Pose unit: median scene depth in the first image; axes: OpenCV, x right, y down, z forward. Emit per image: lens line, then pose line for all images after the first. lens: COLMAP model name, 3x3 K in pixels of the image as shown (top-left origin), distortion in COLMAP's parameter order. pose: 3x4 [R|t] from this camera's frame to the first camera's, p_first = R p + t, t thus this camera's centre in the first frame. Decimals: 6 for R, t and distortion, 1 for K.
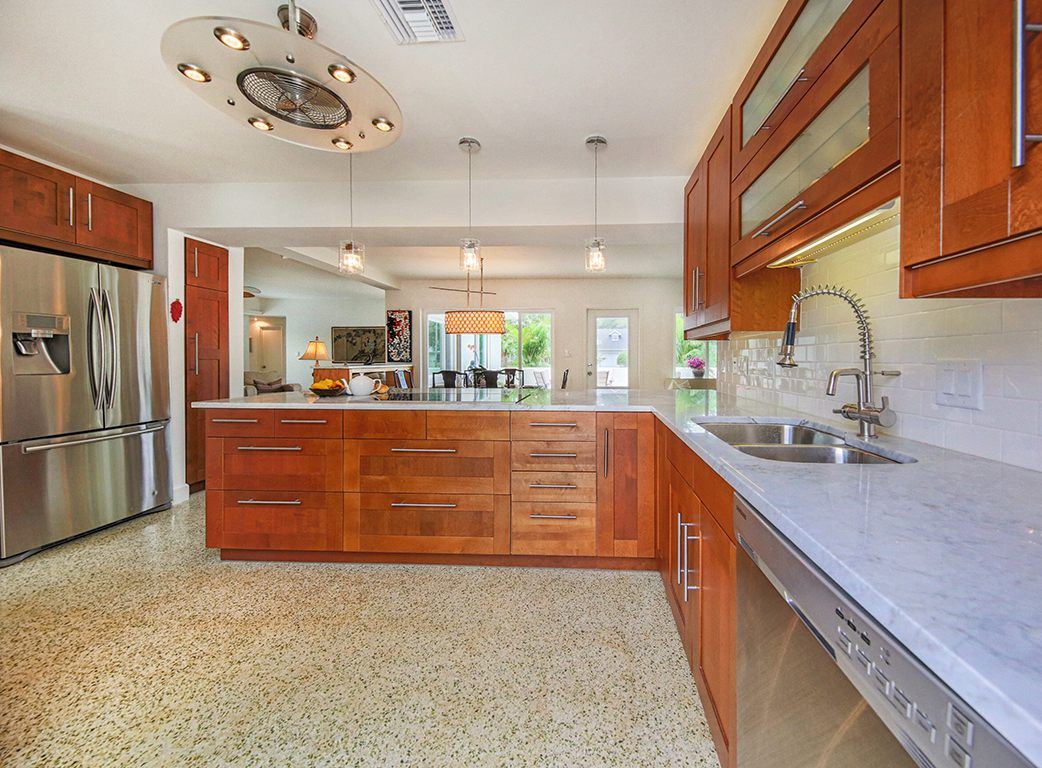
lens RADIAL K [[395.9, 0, 577.2], [0, 395.9, 372.8], [0, 0, 1]] dist [0.002349, -0.003804]
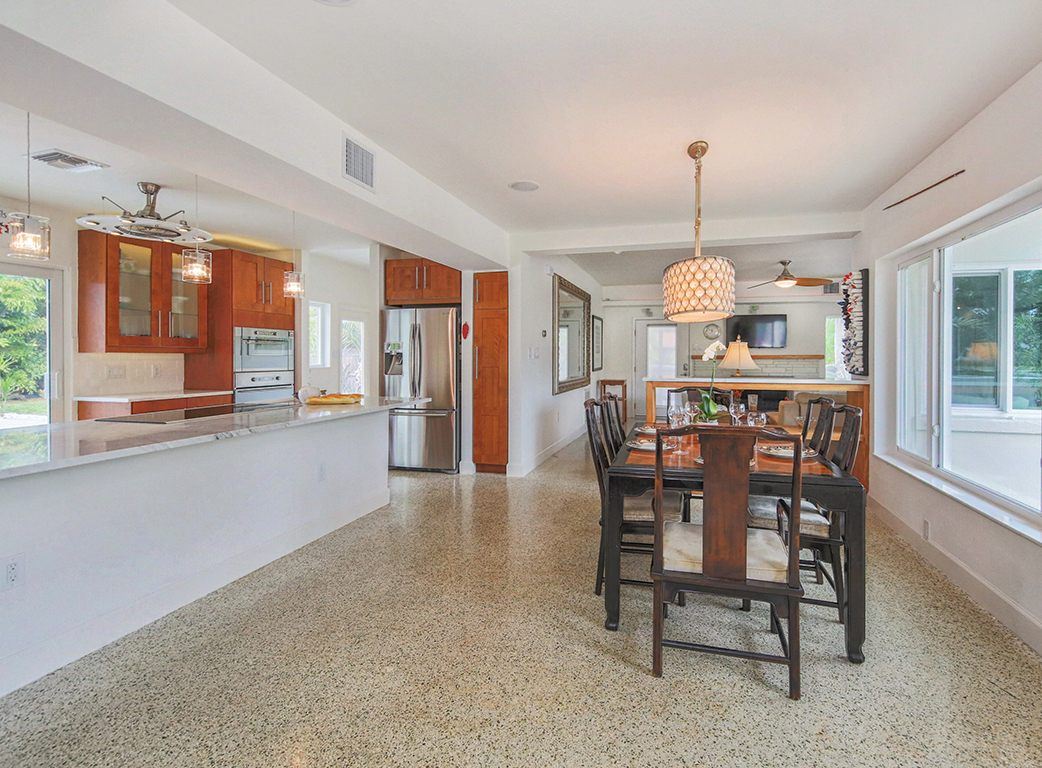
lens RADIAL K [[493.8, 0, 550.9], [0, 493.8, 360.7], [0, 0, 1]] dist [-0.000117, -0.000535]
pose [[-0.237168, 0.001638, -0.971467, 0.537998], [-0.034765, 0.999344, 0.010173, -0.080956], [0.970847, 0.036186, -0.236955, 1.676258]]
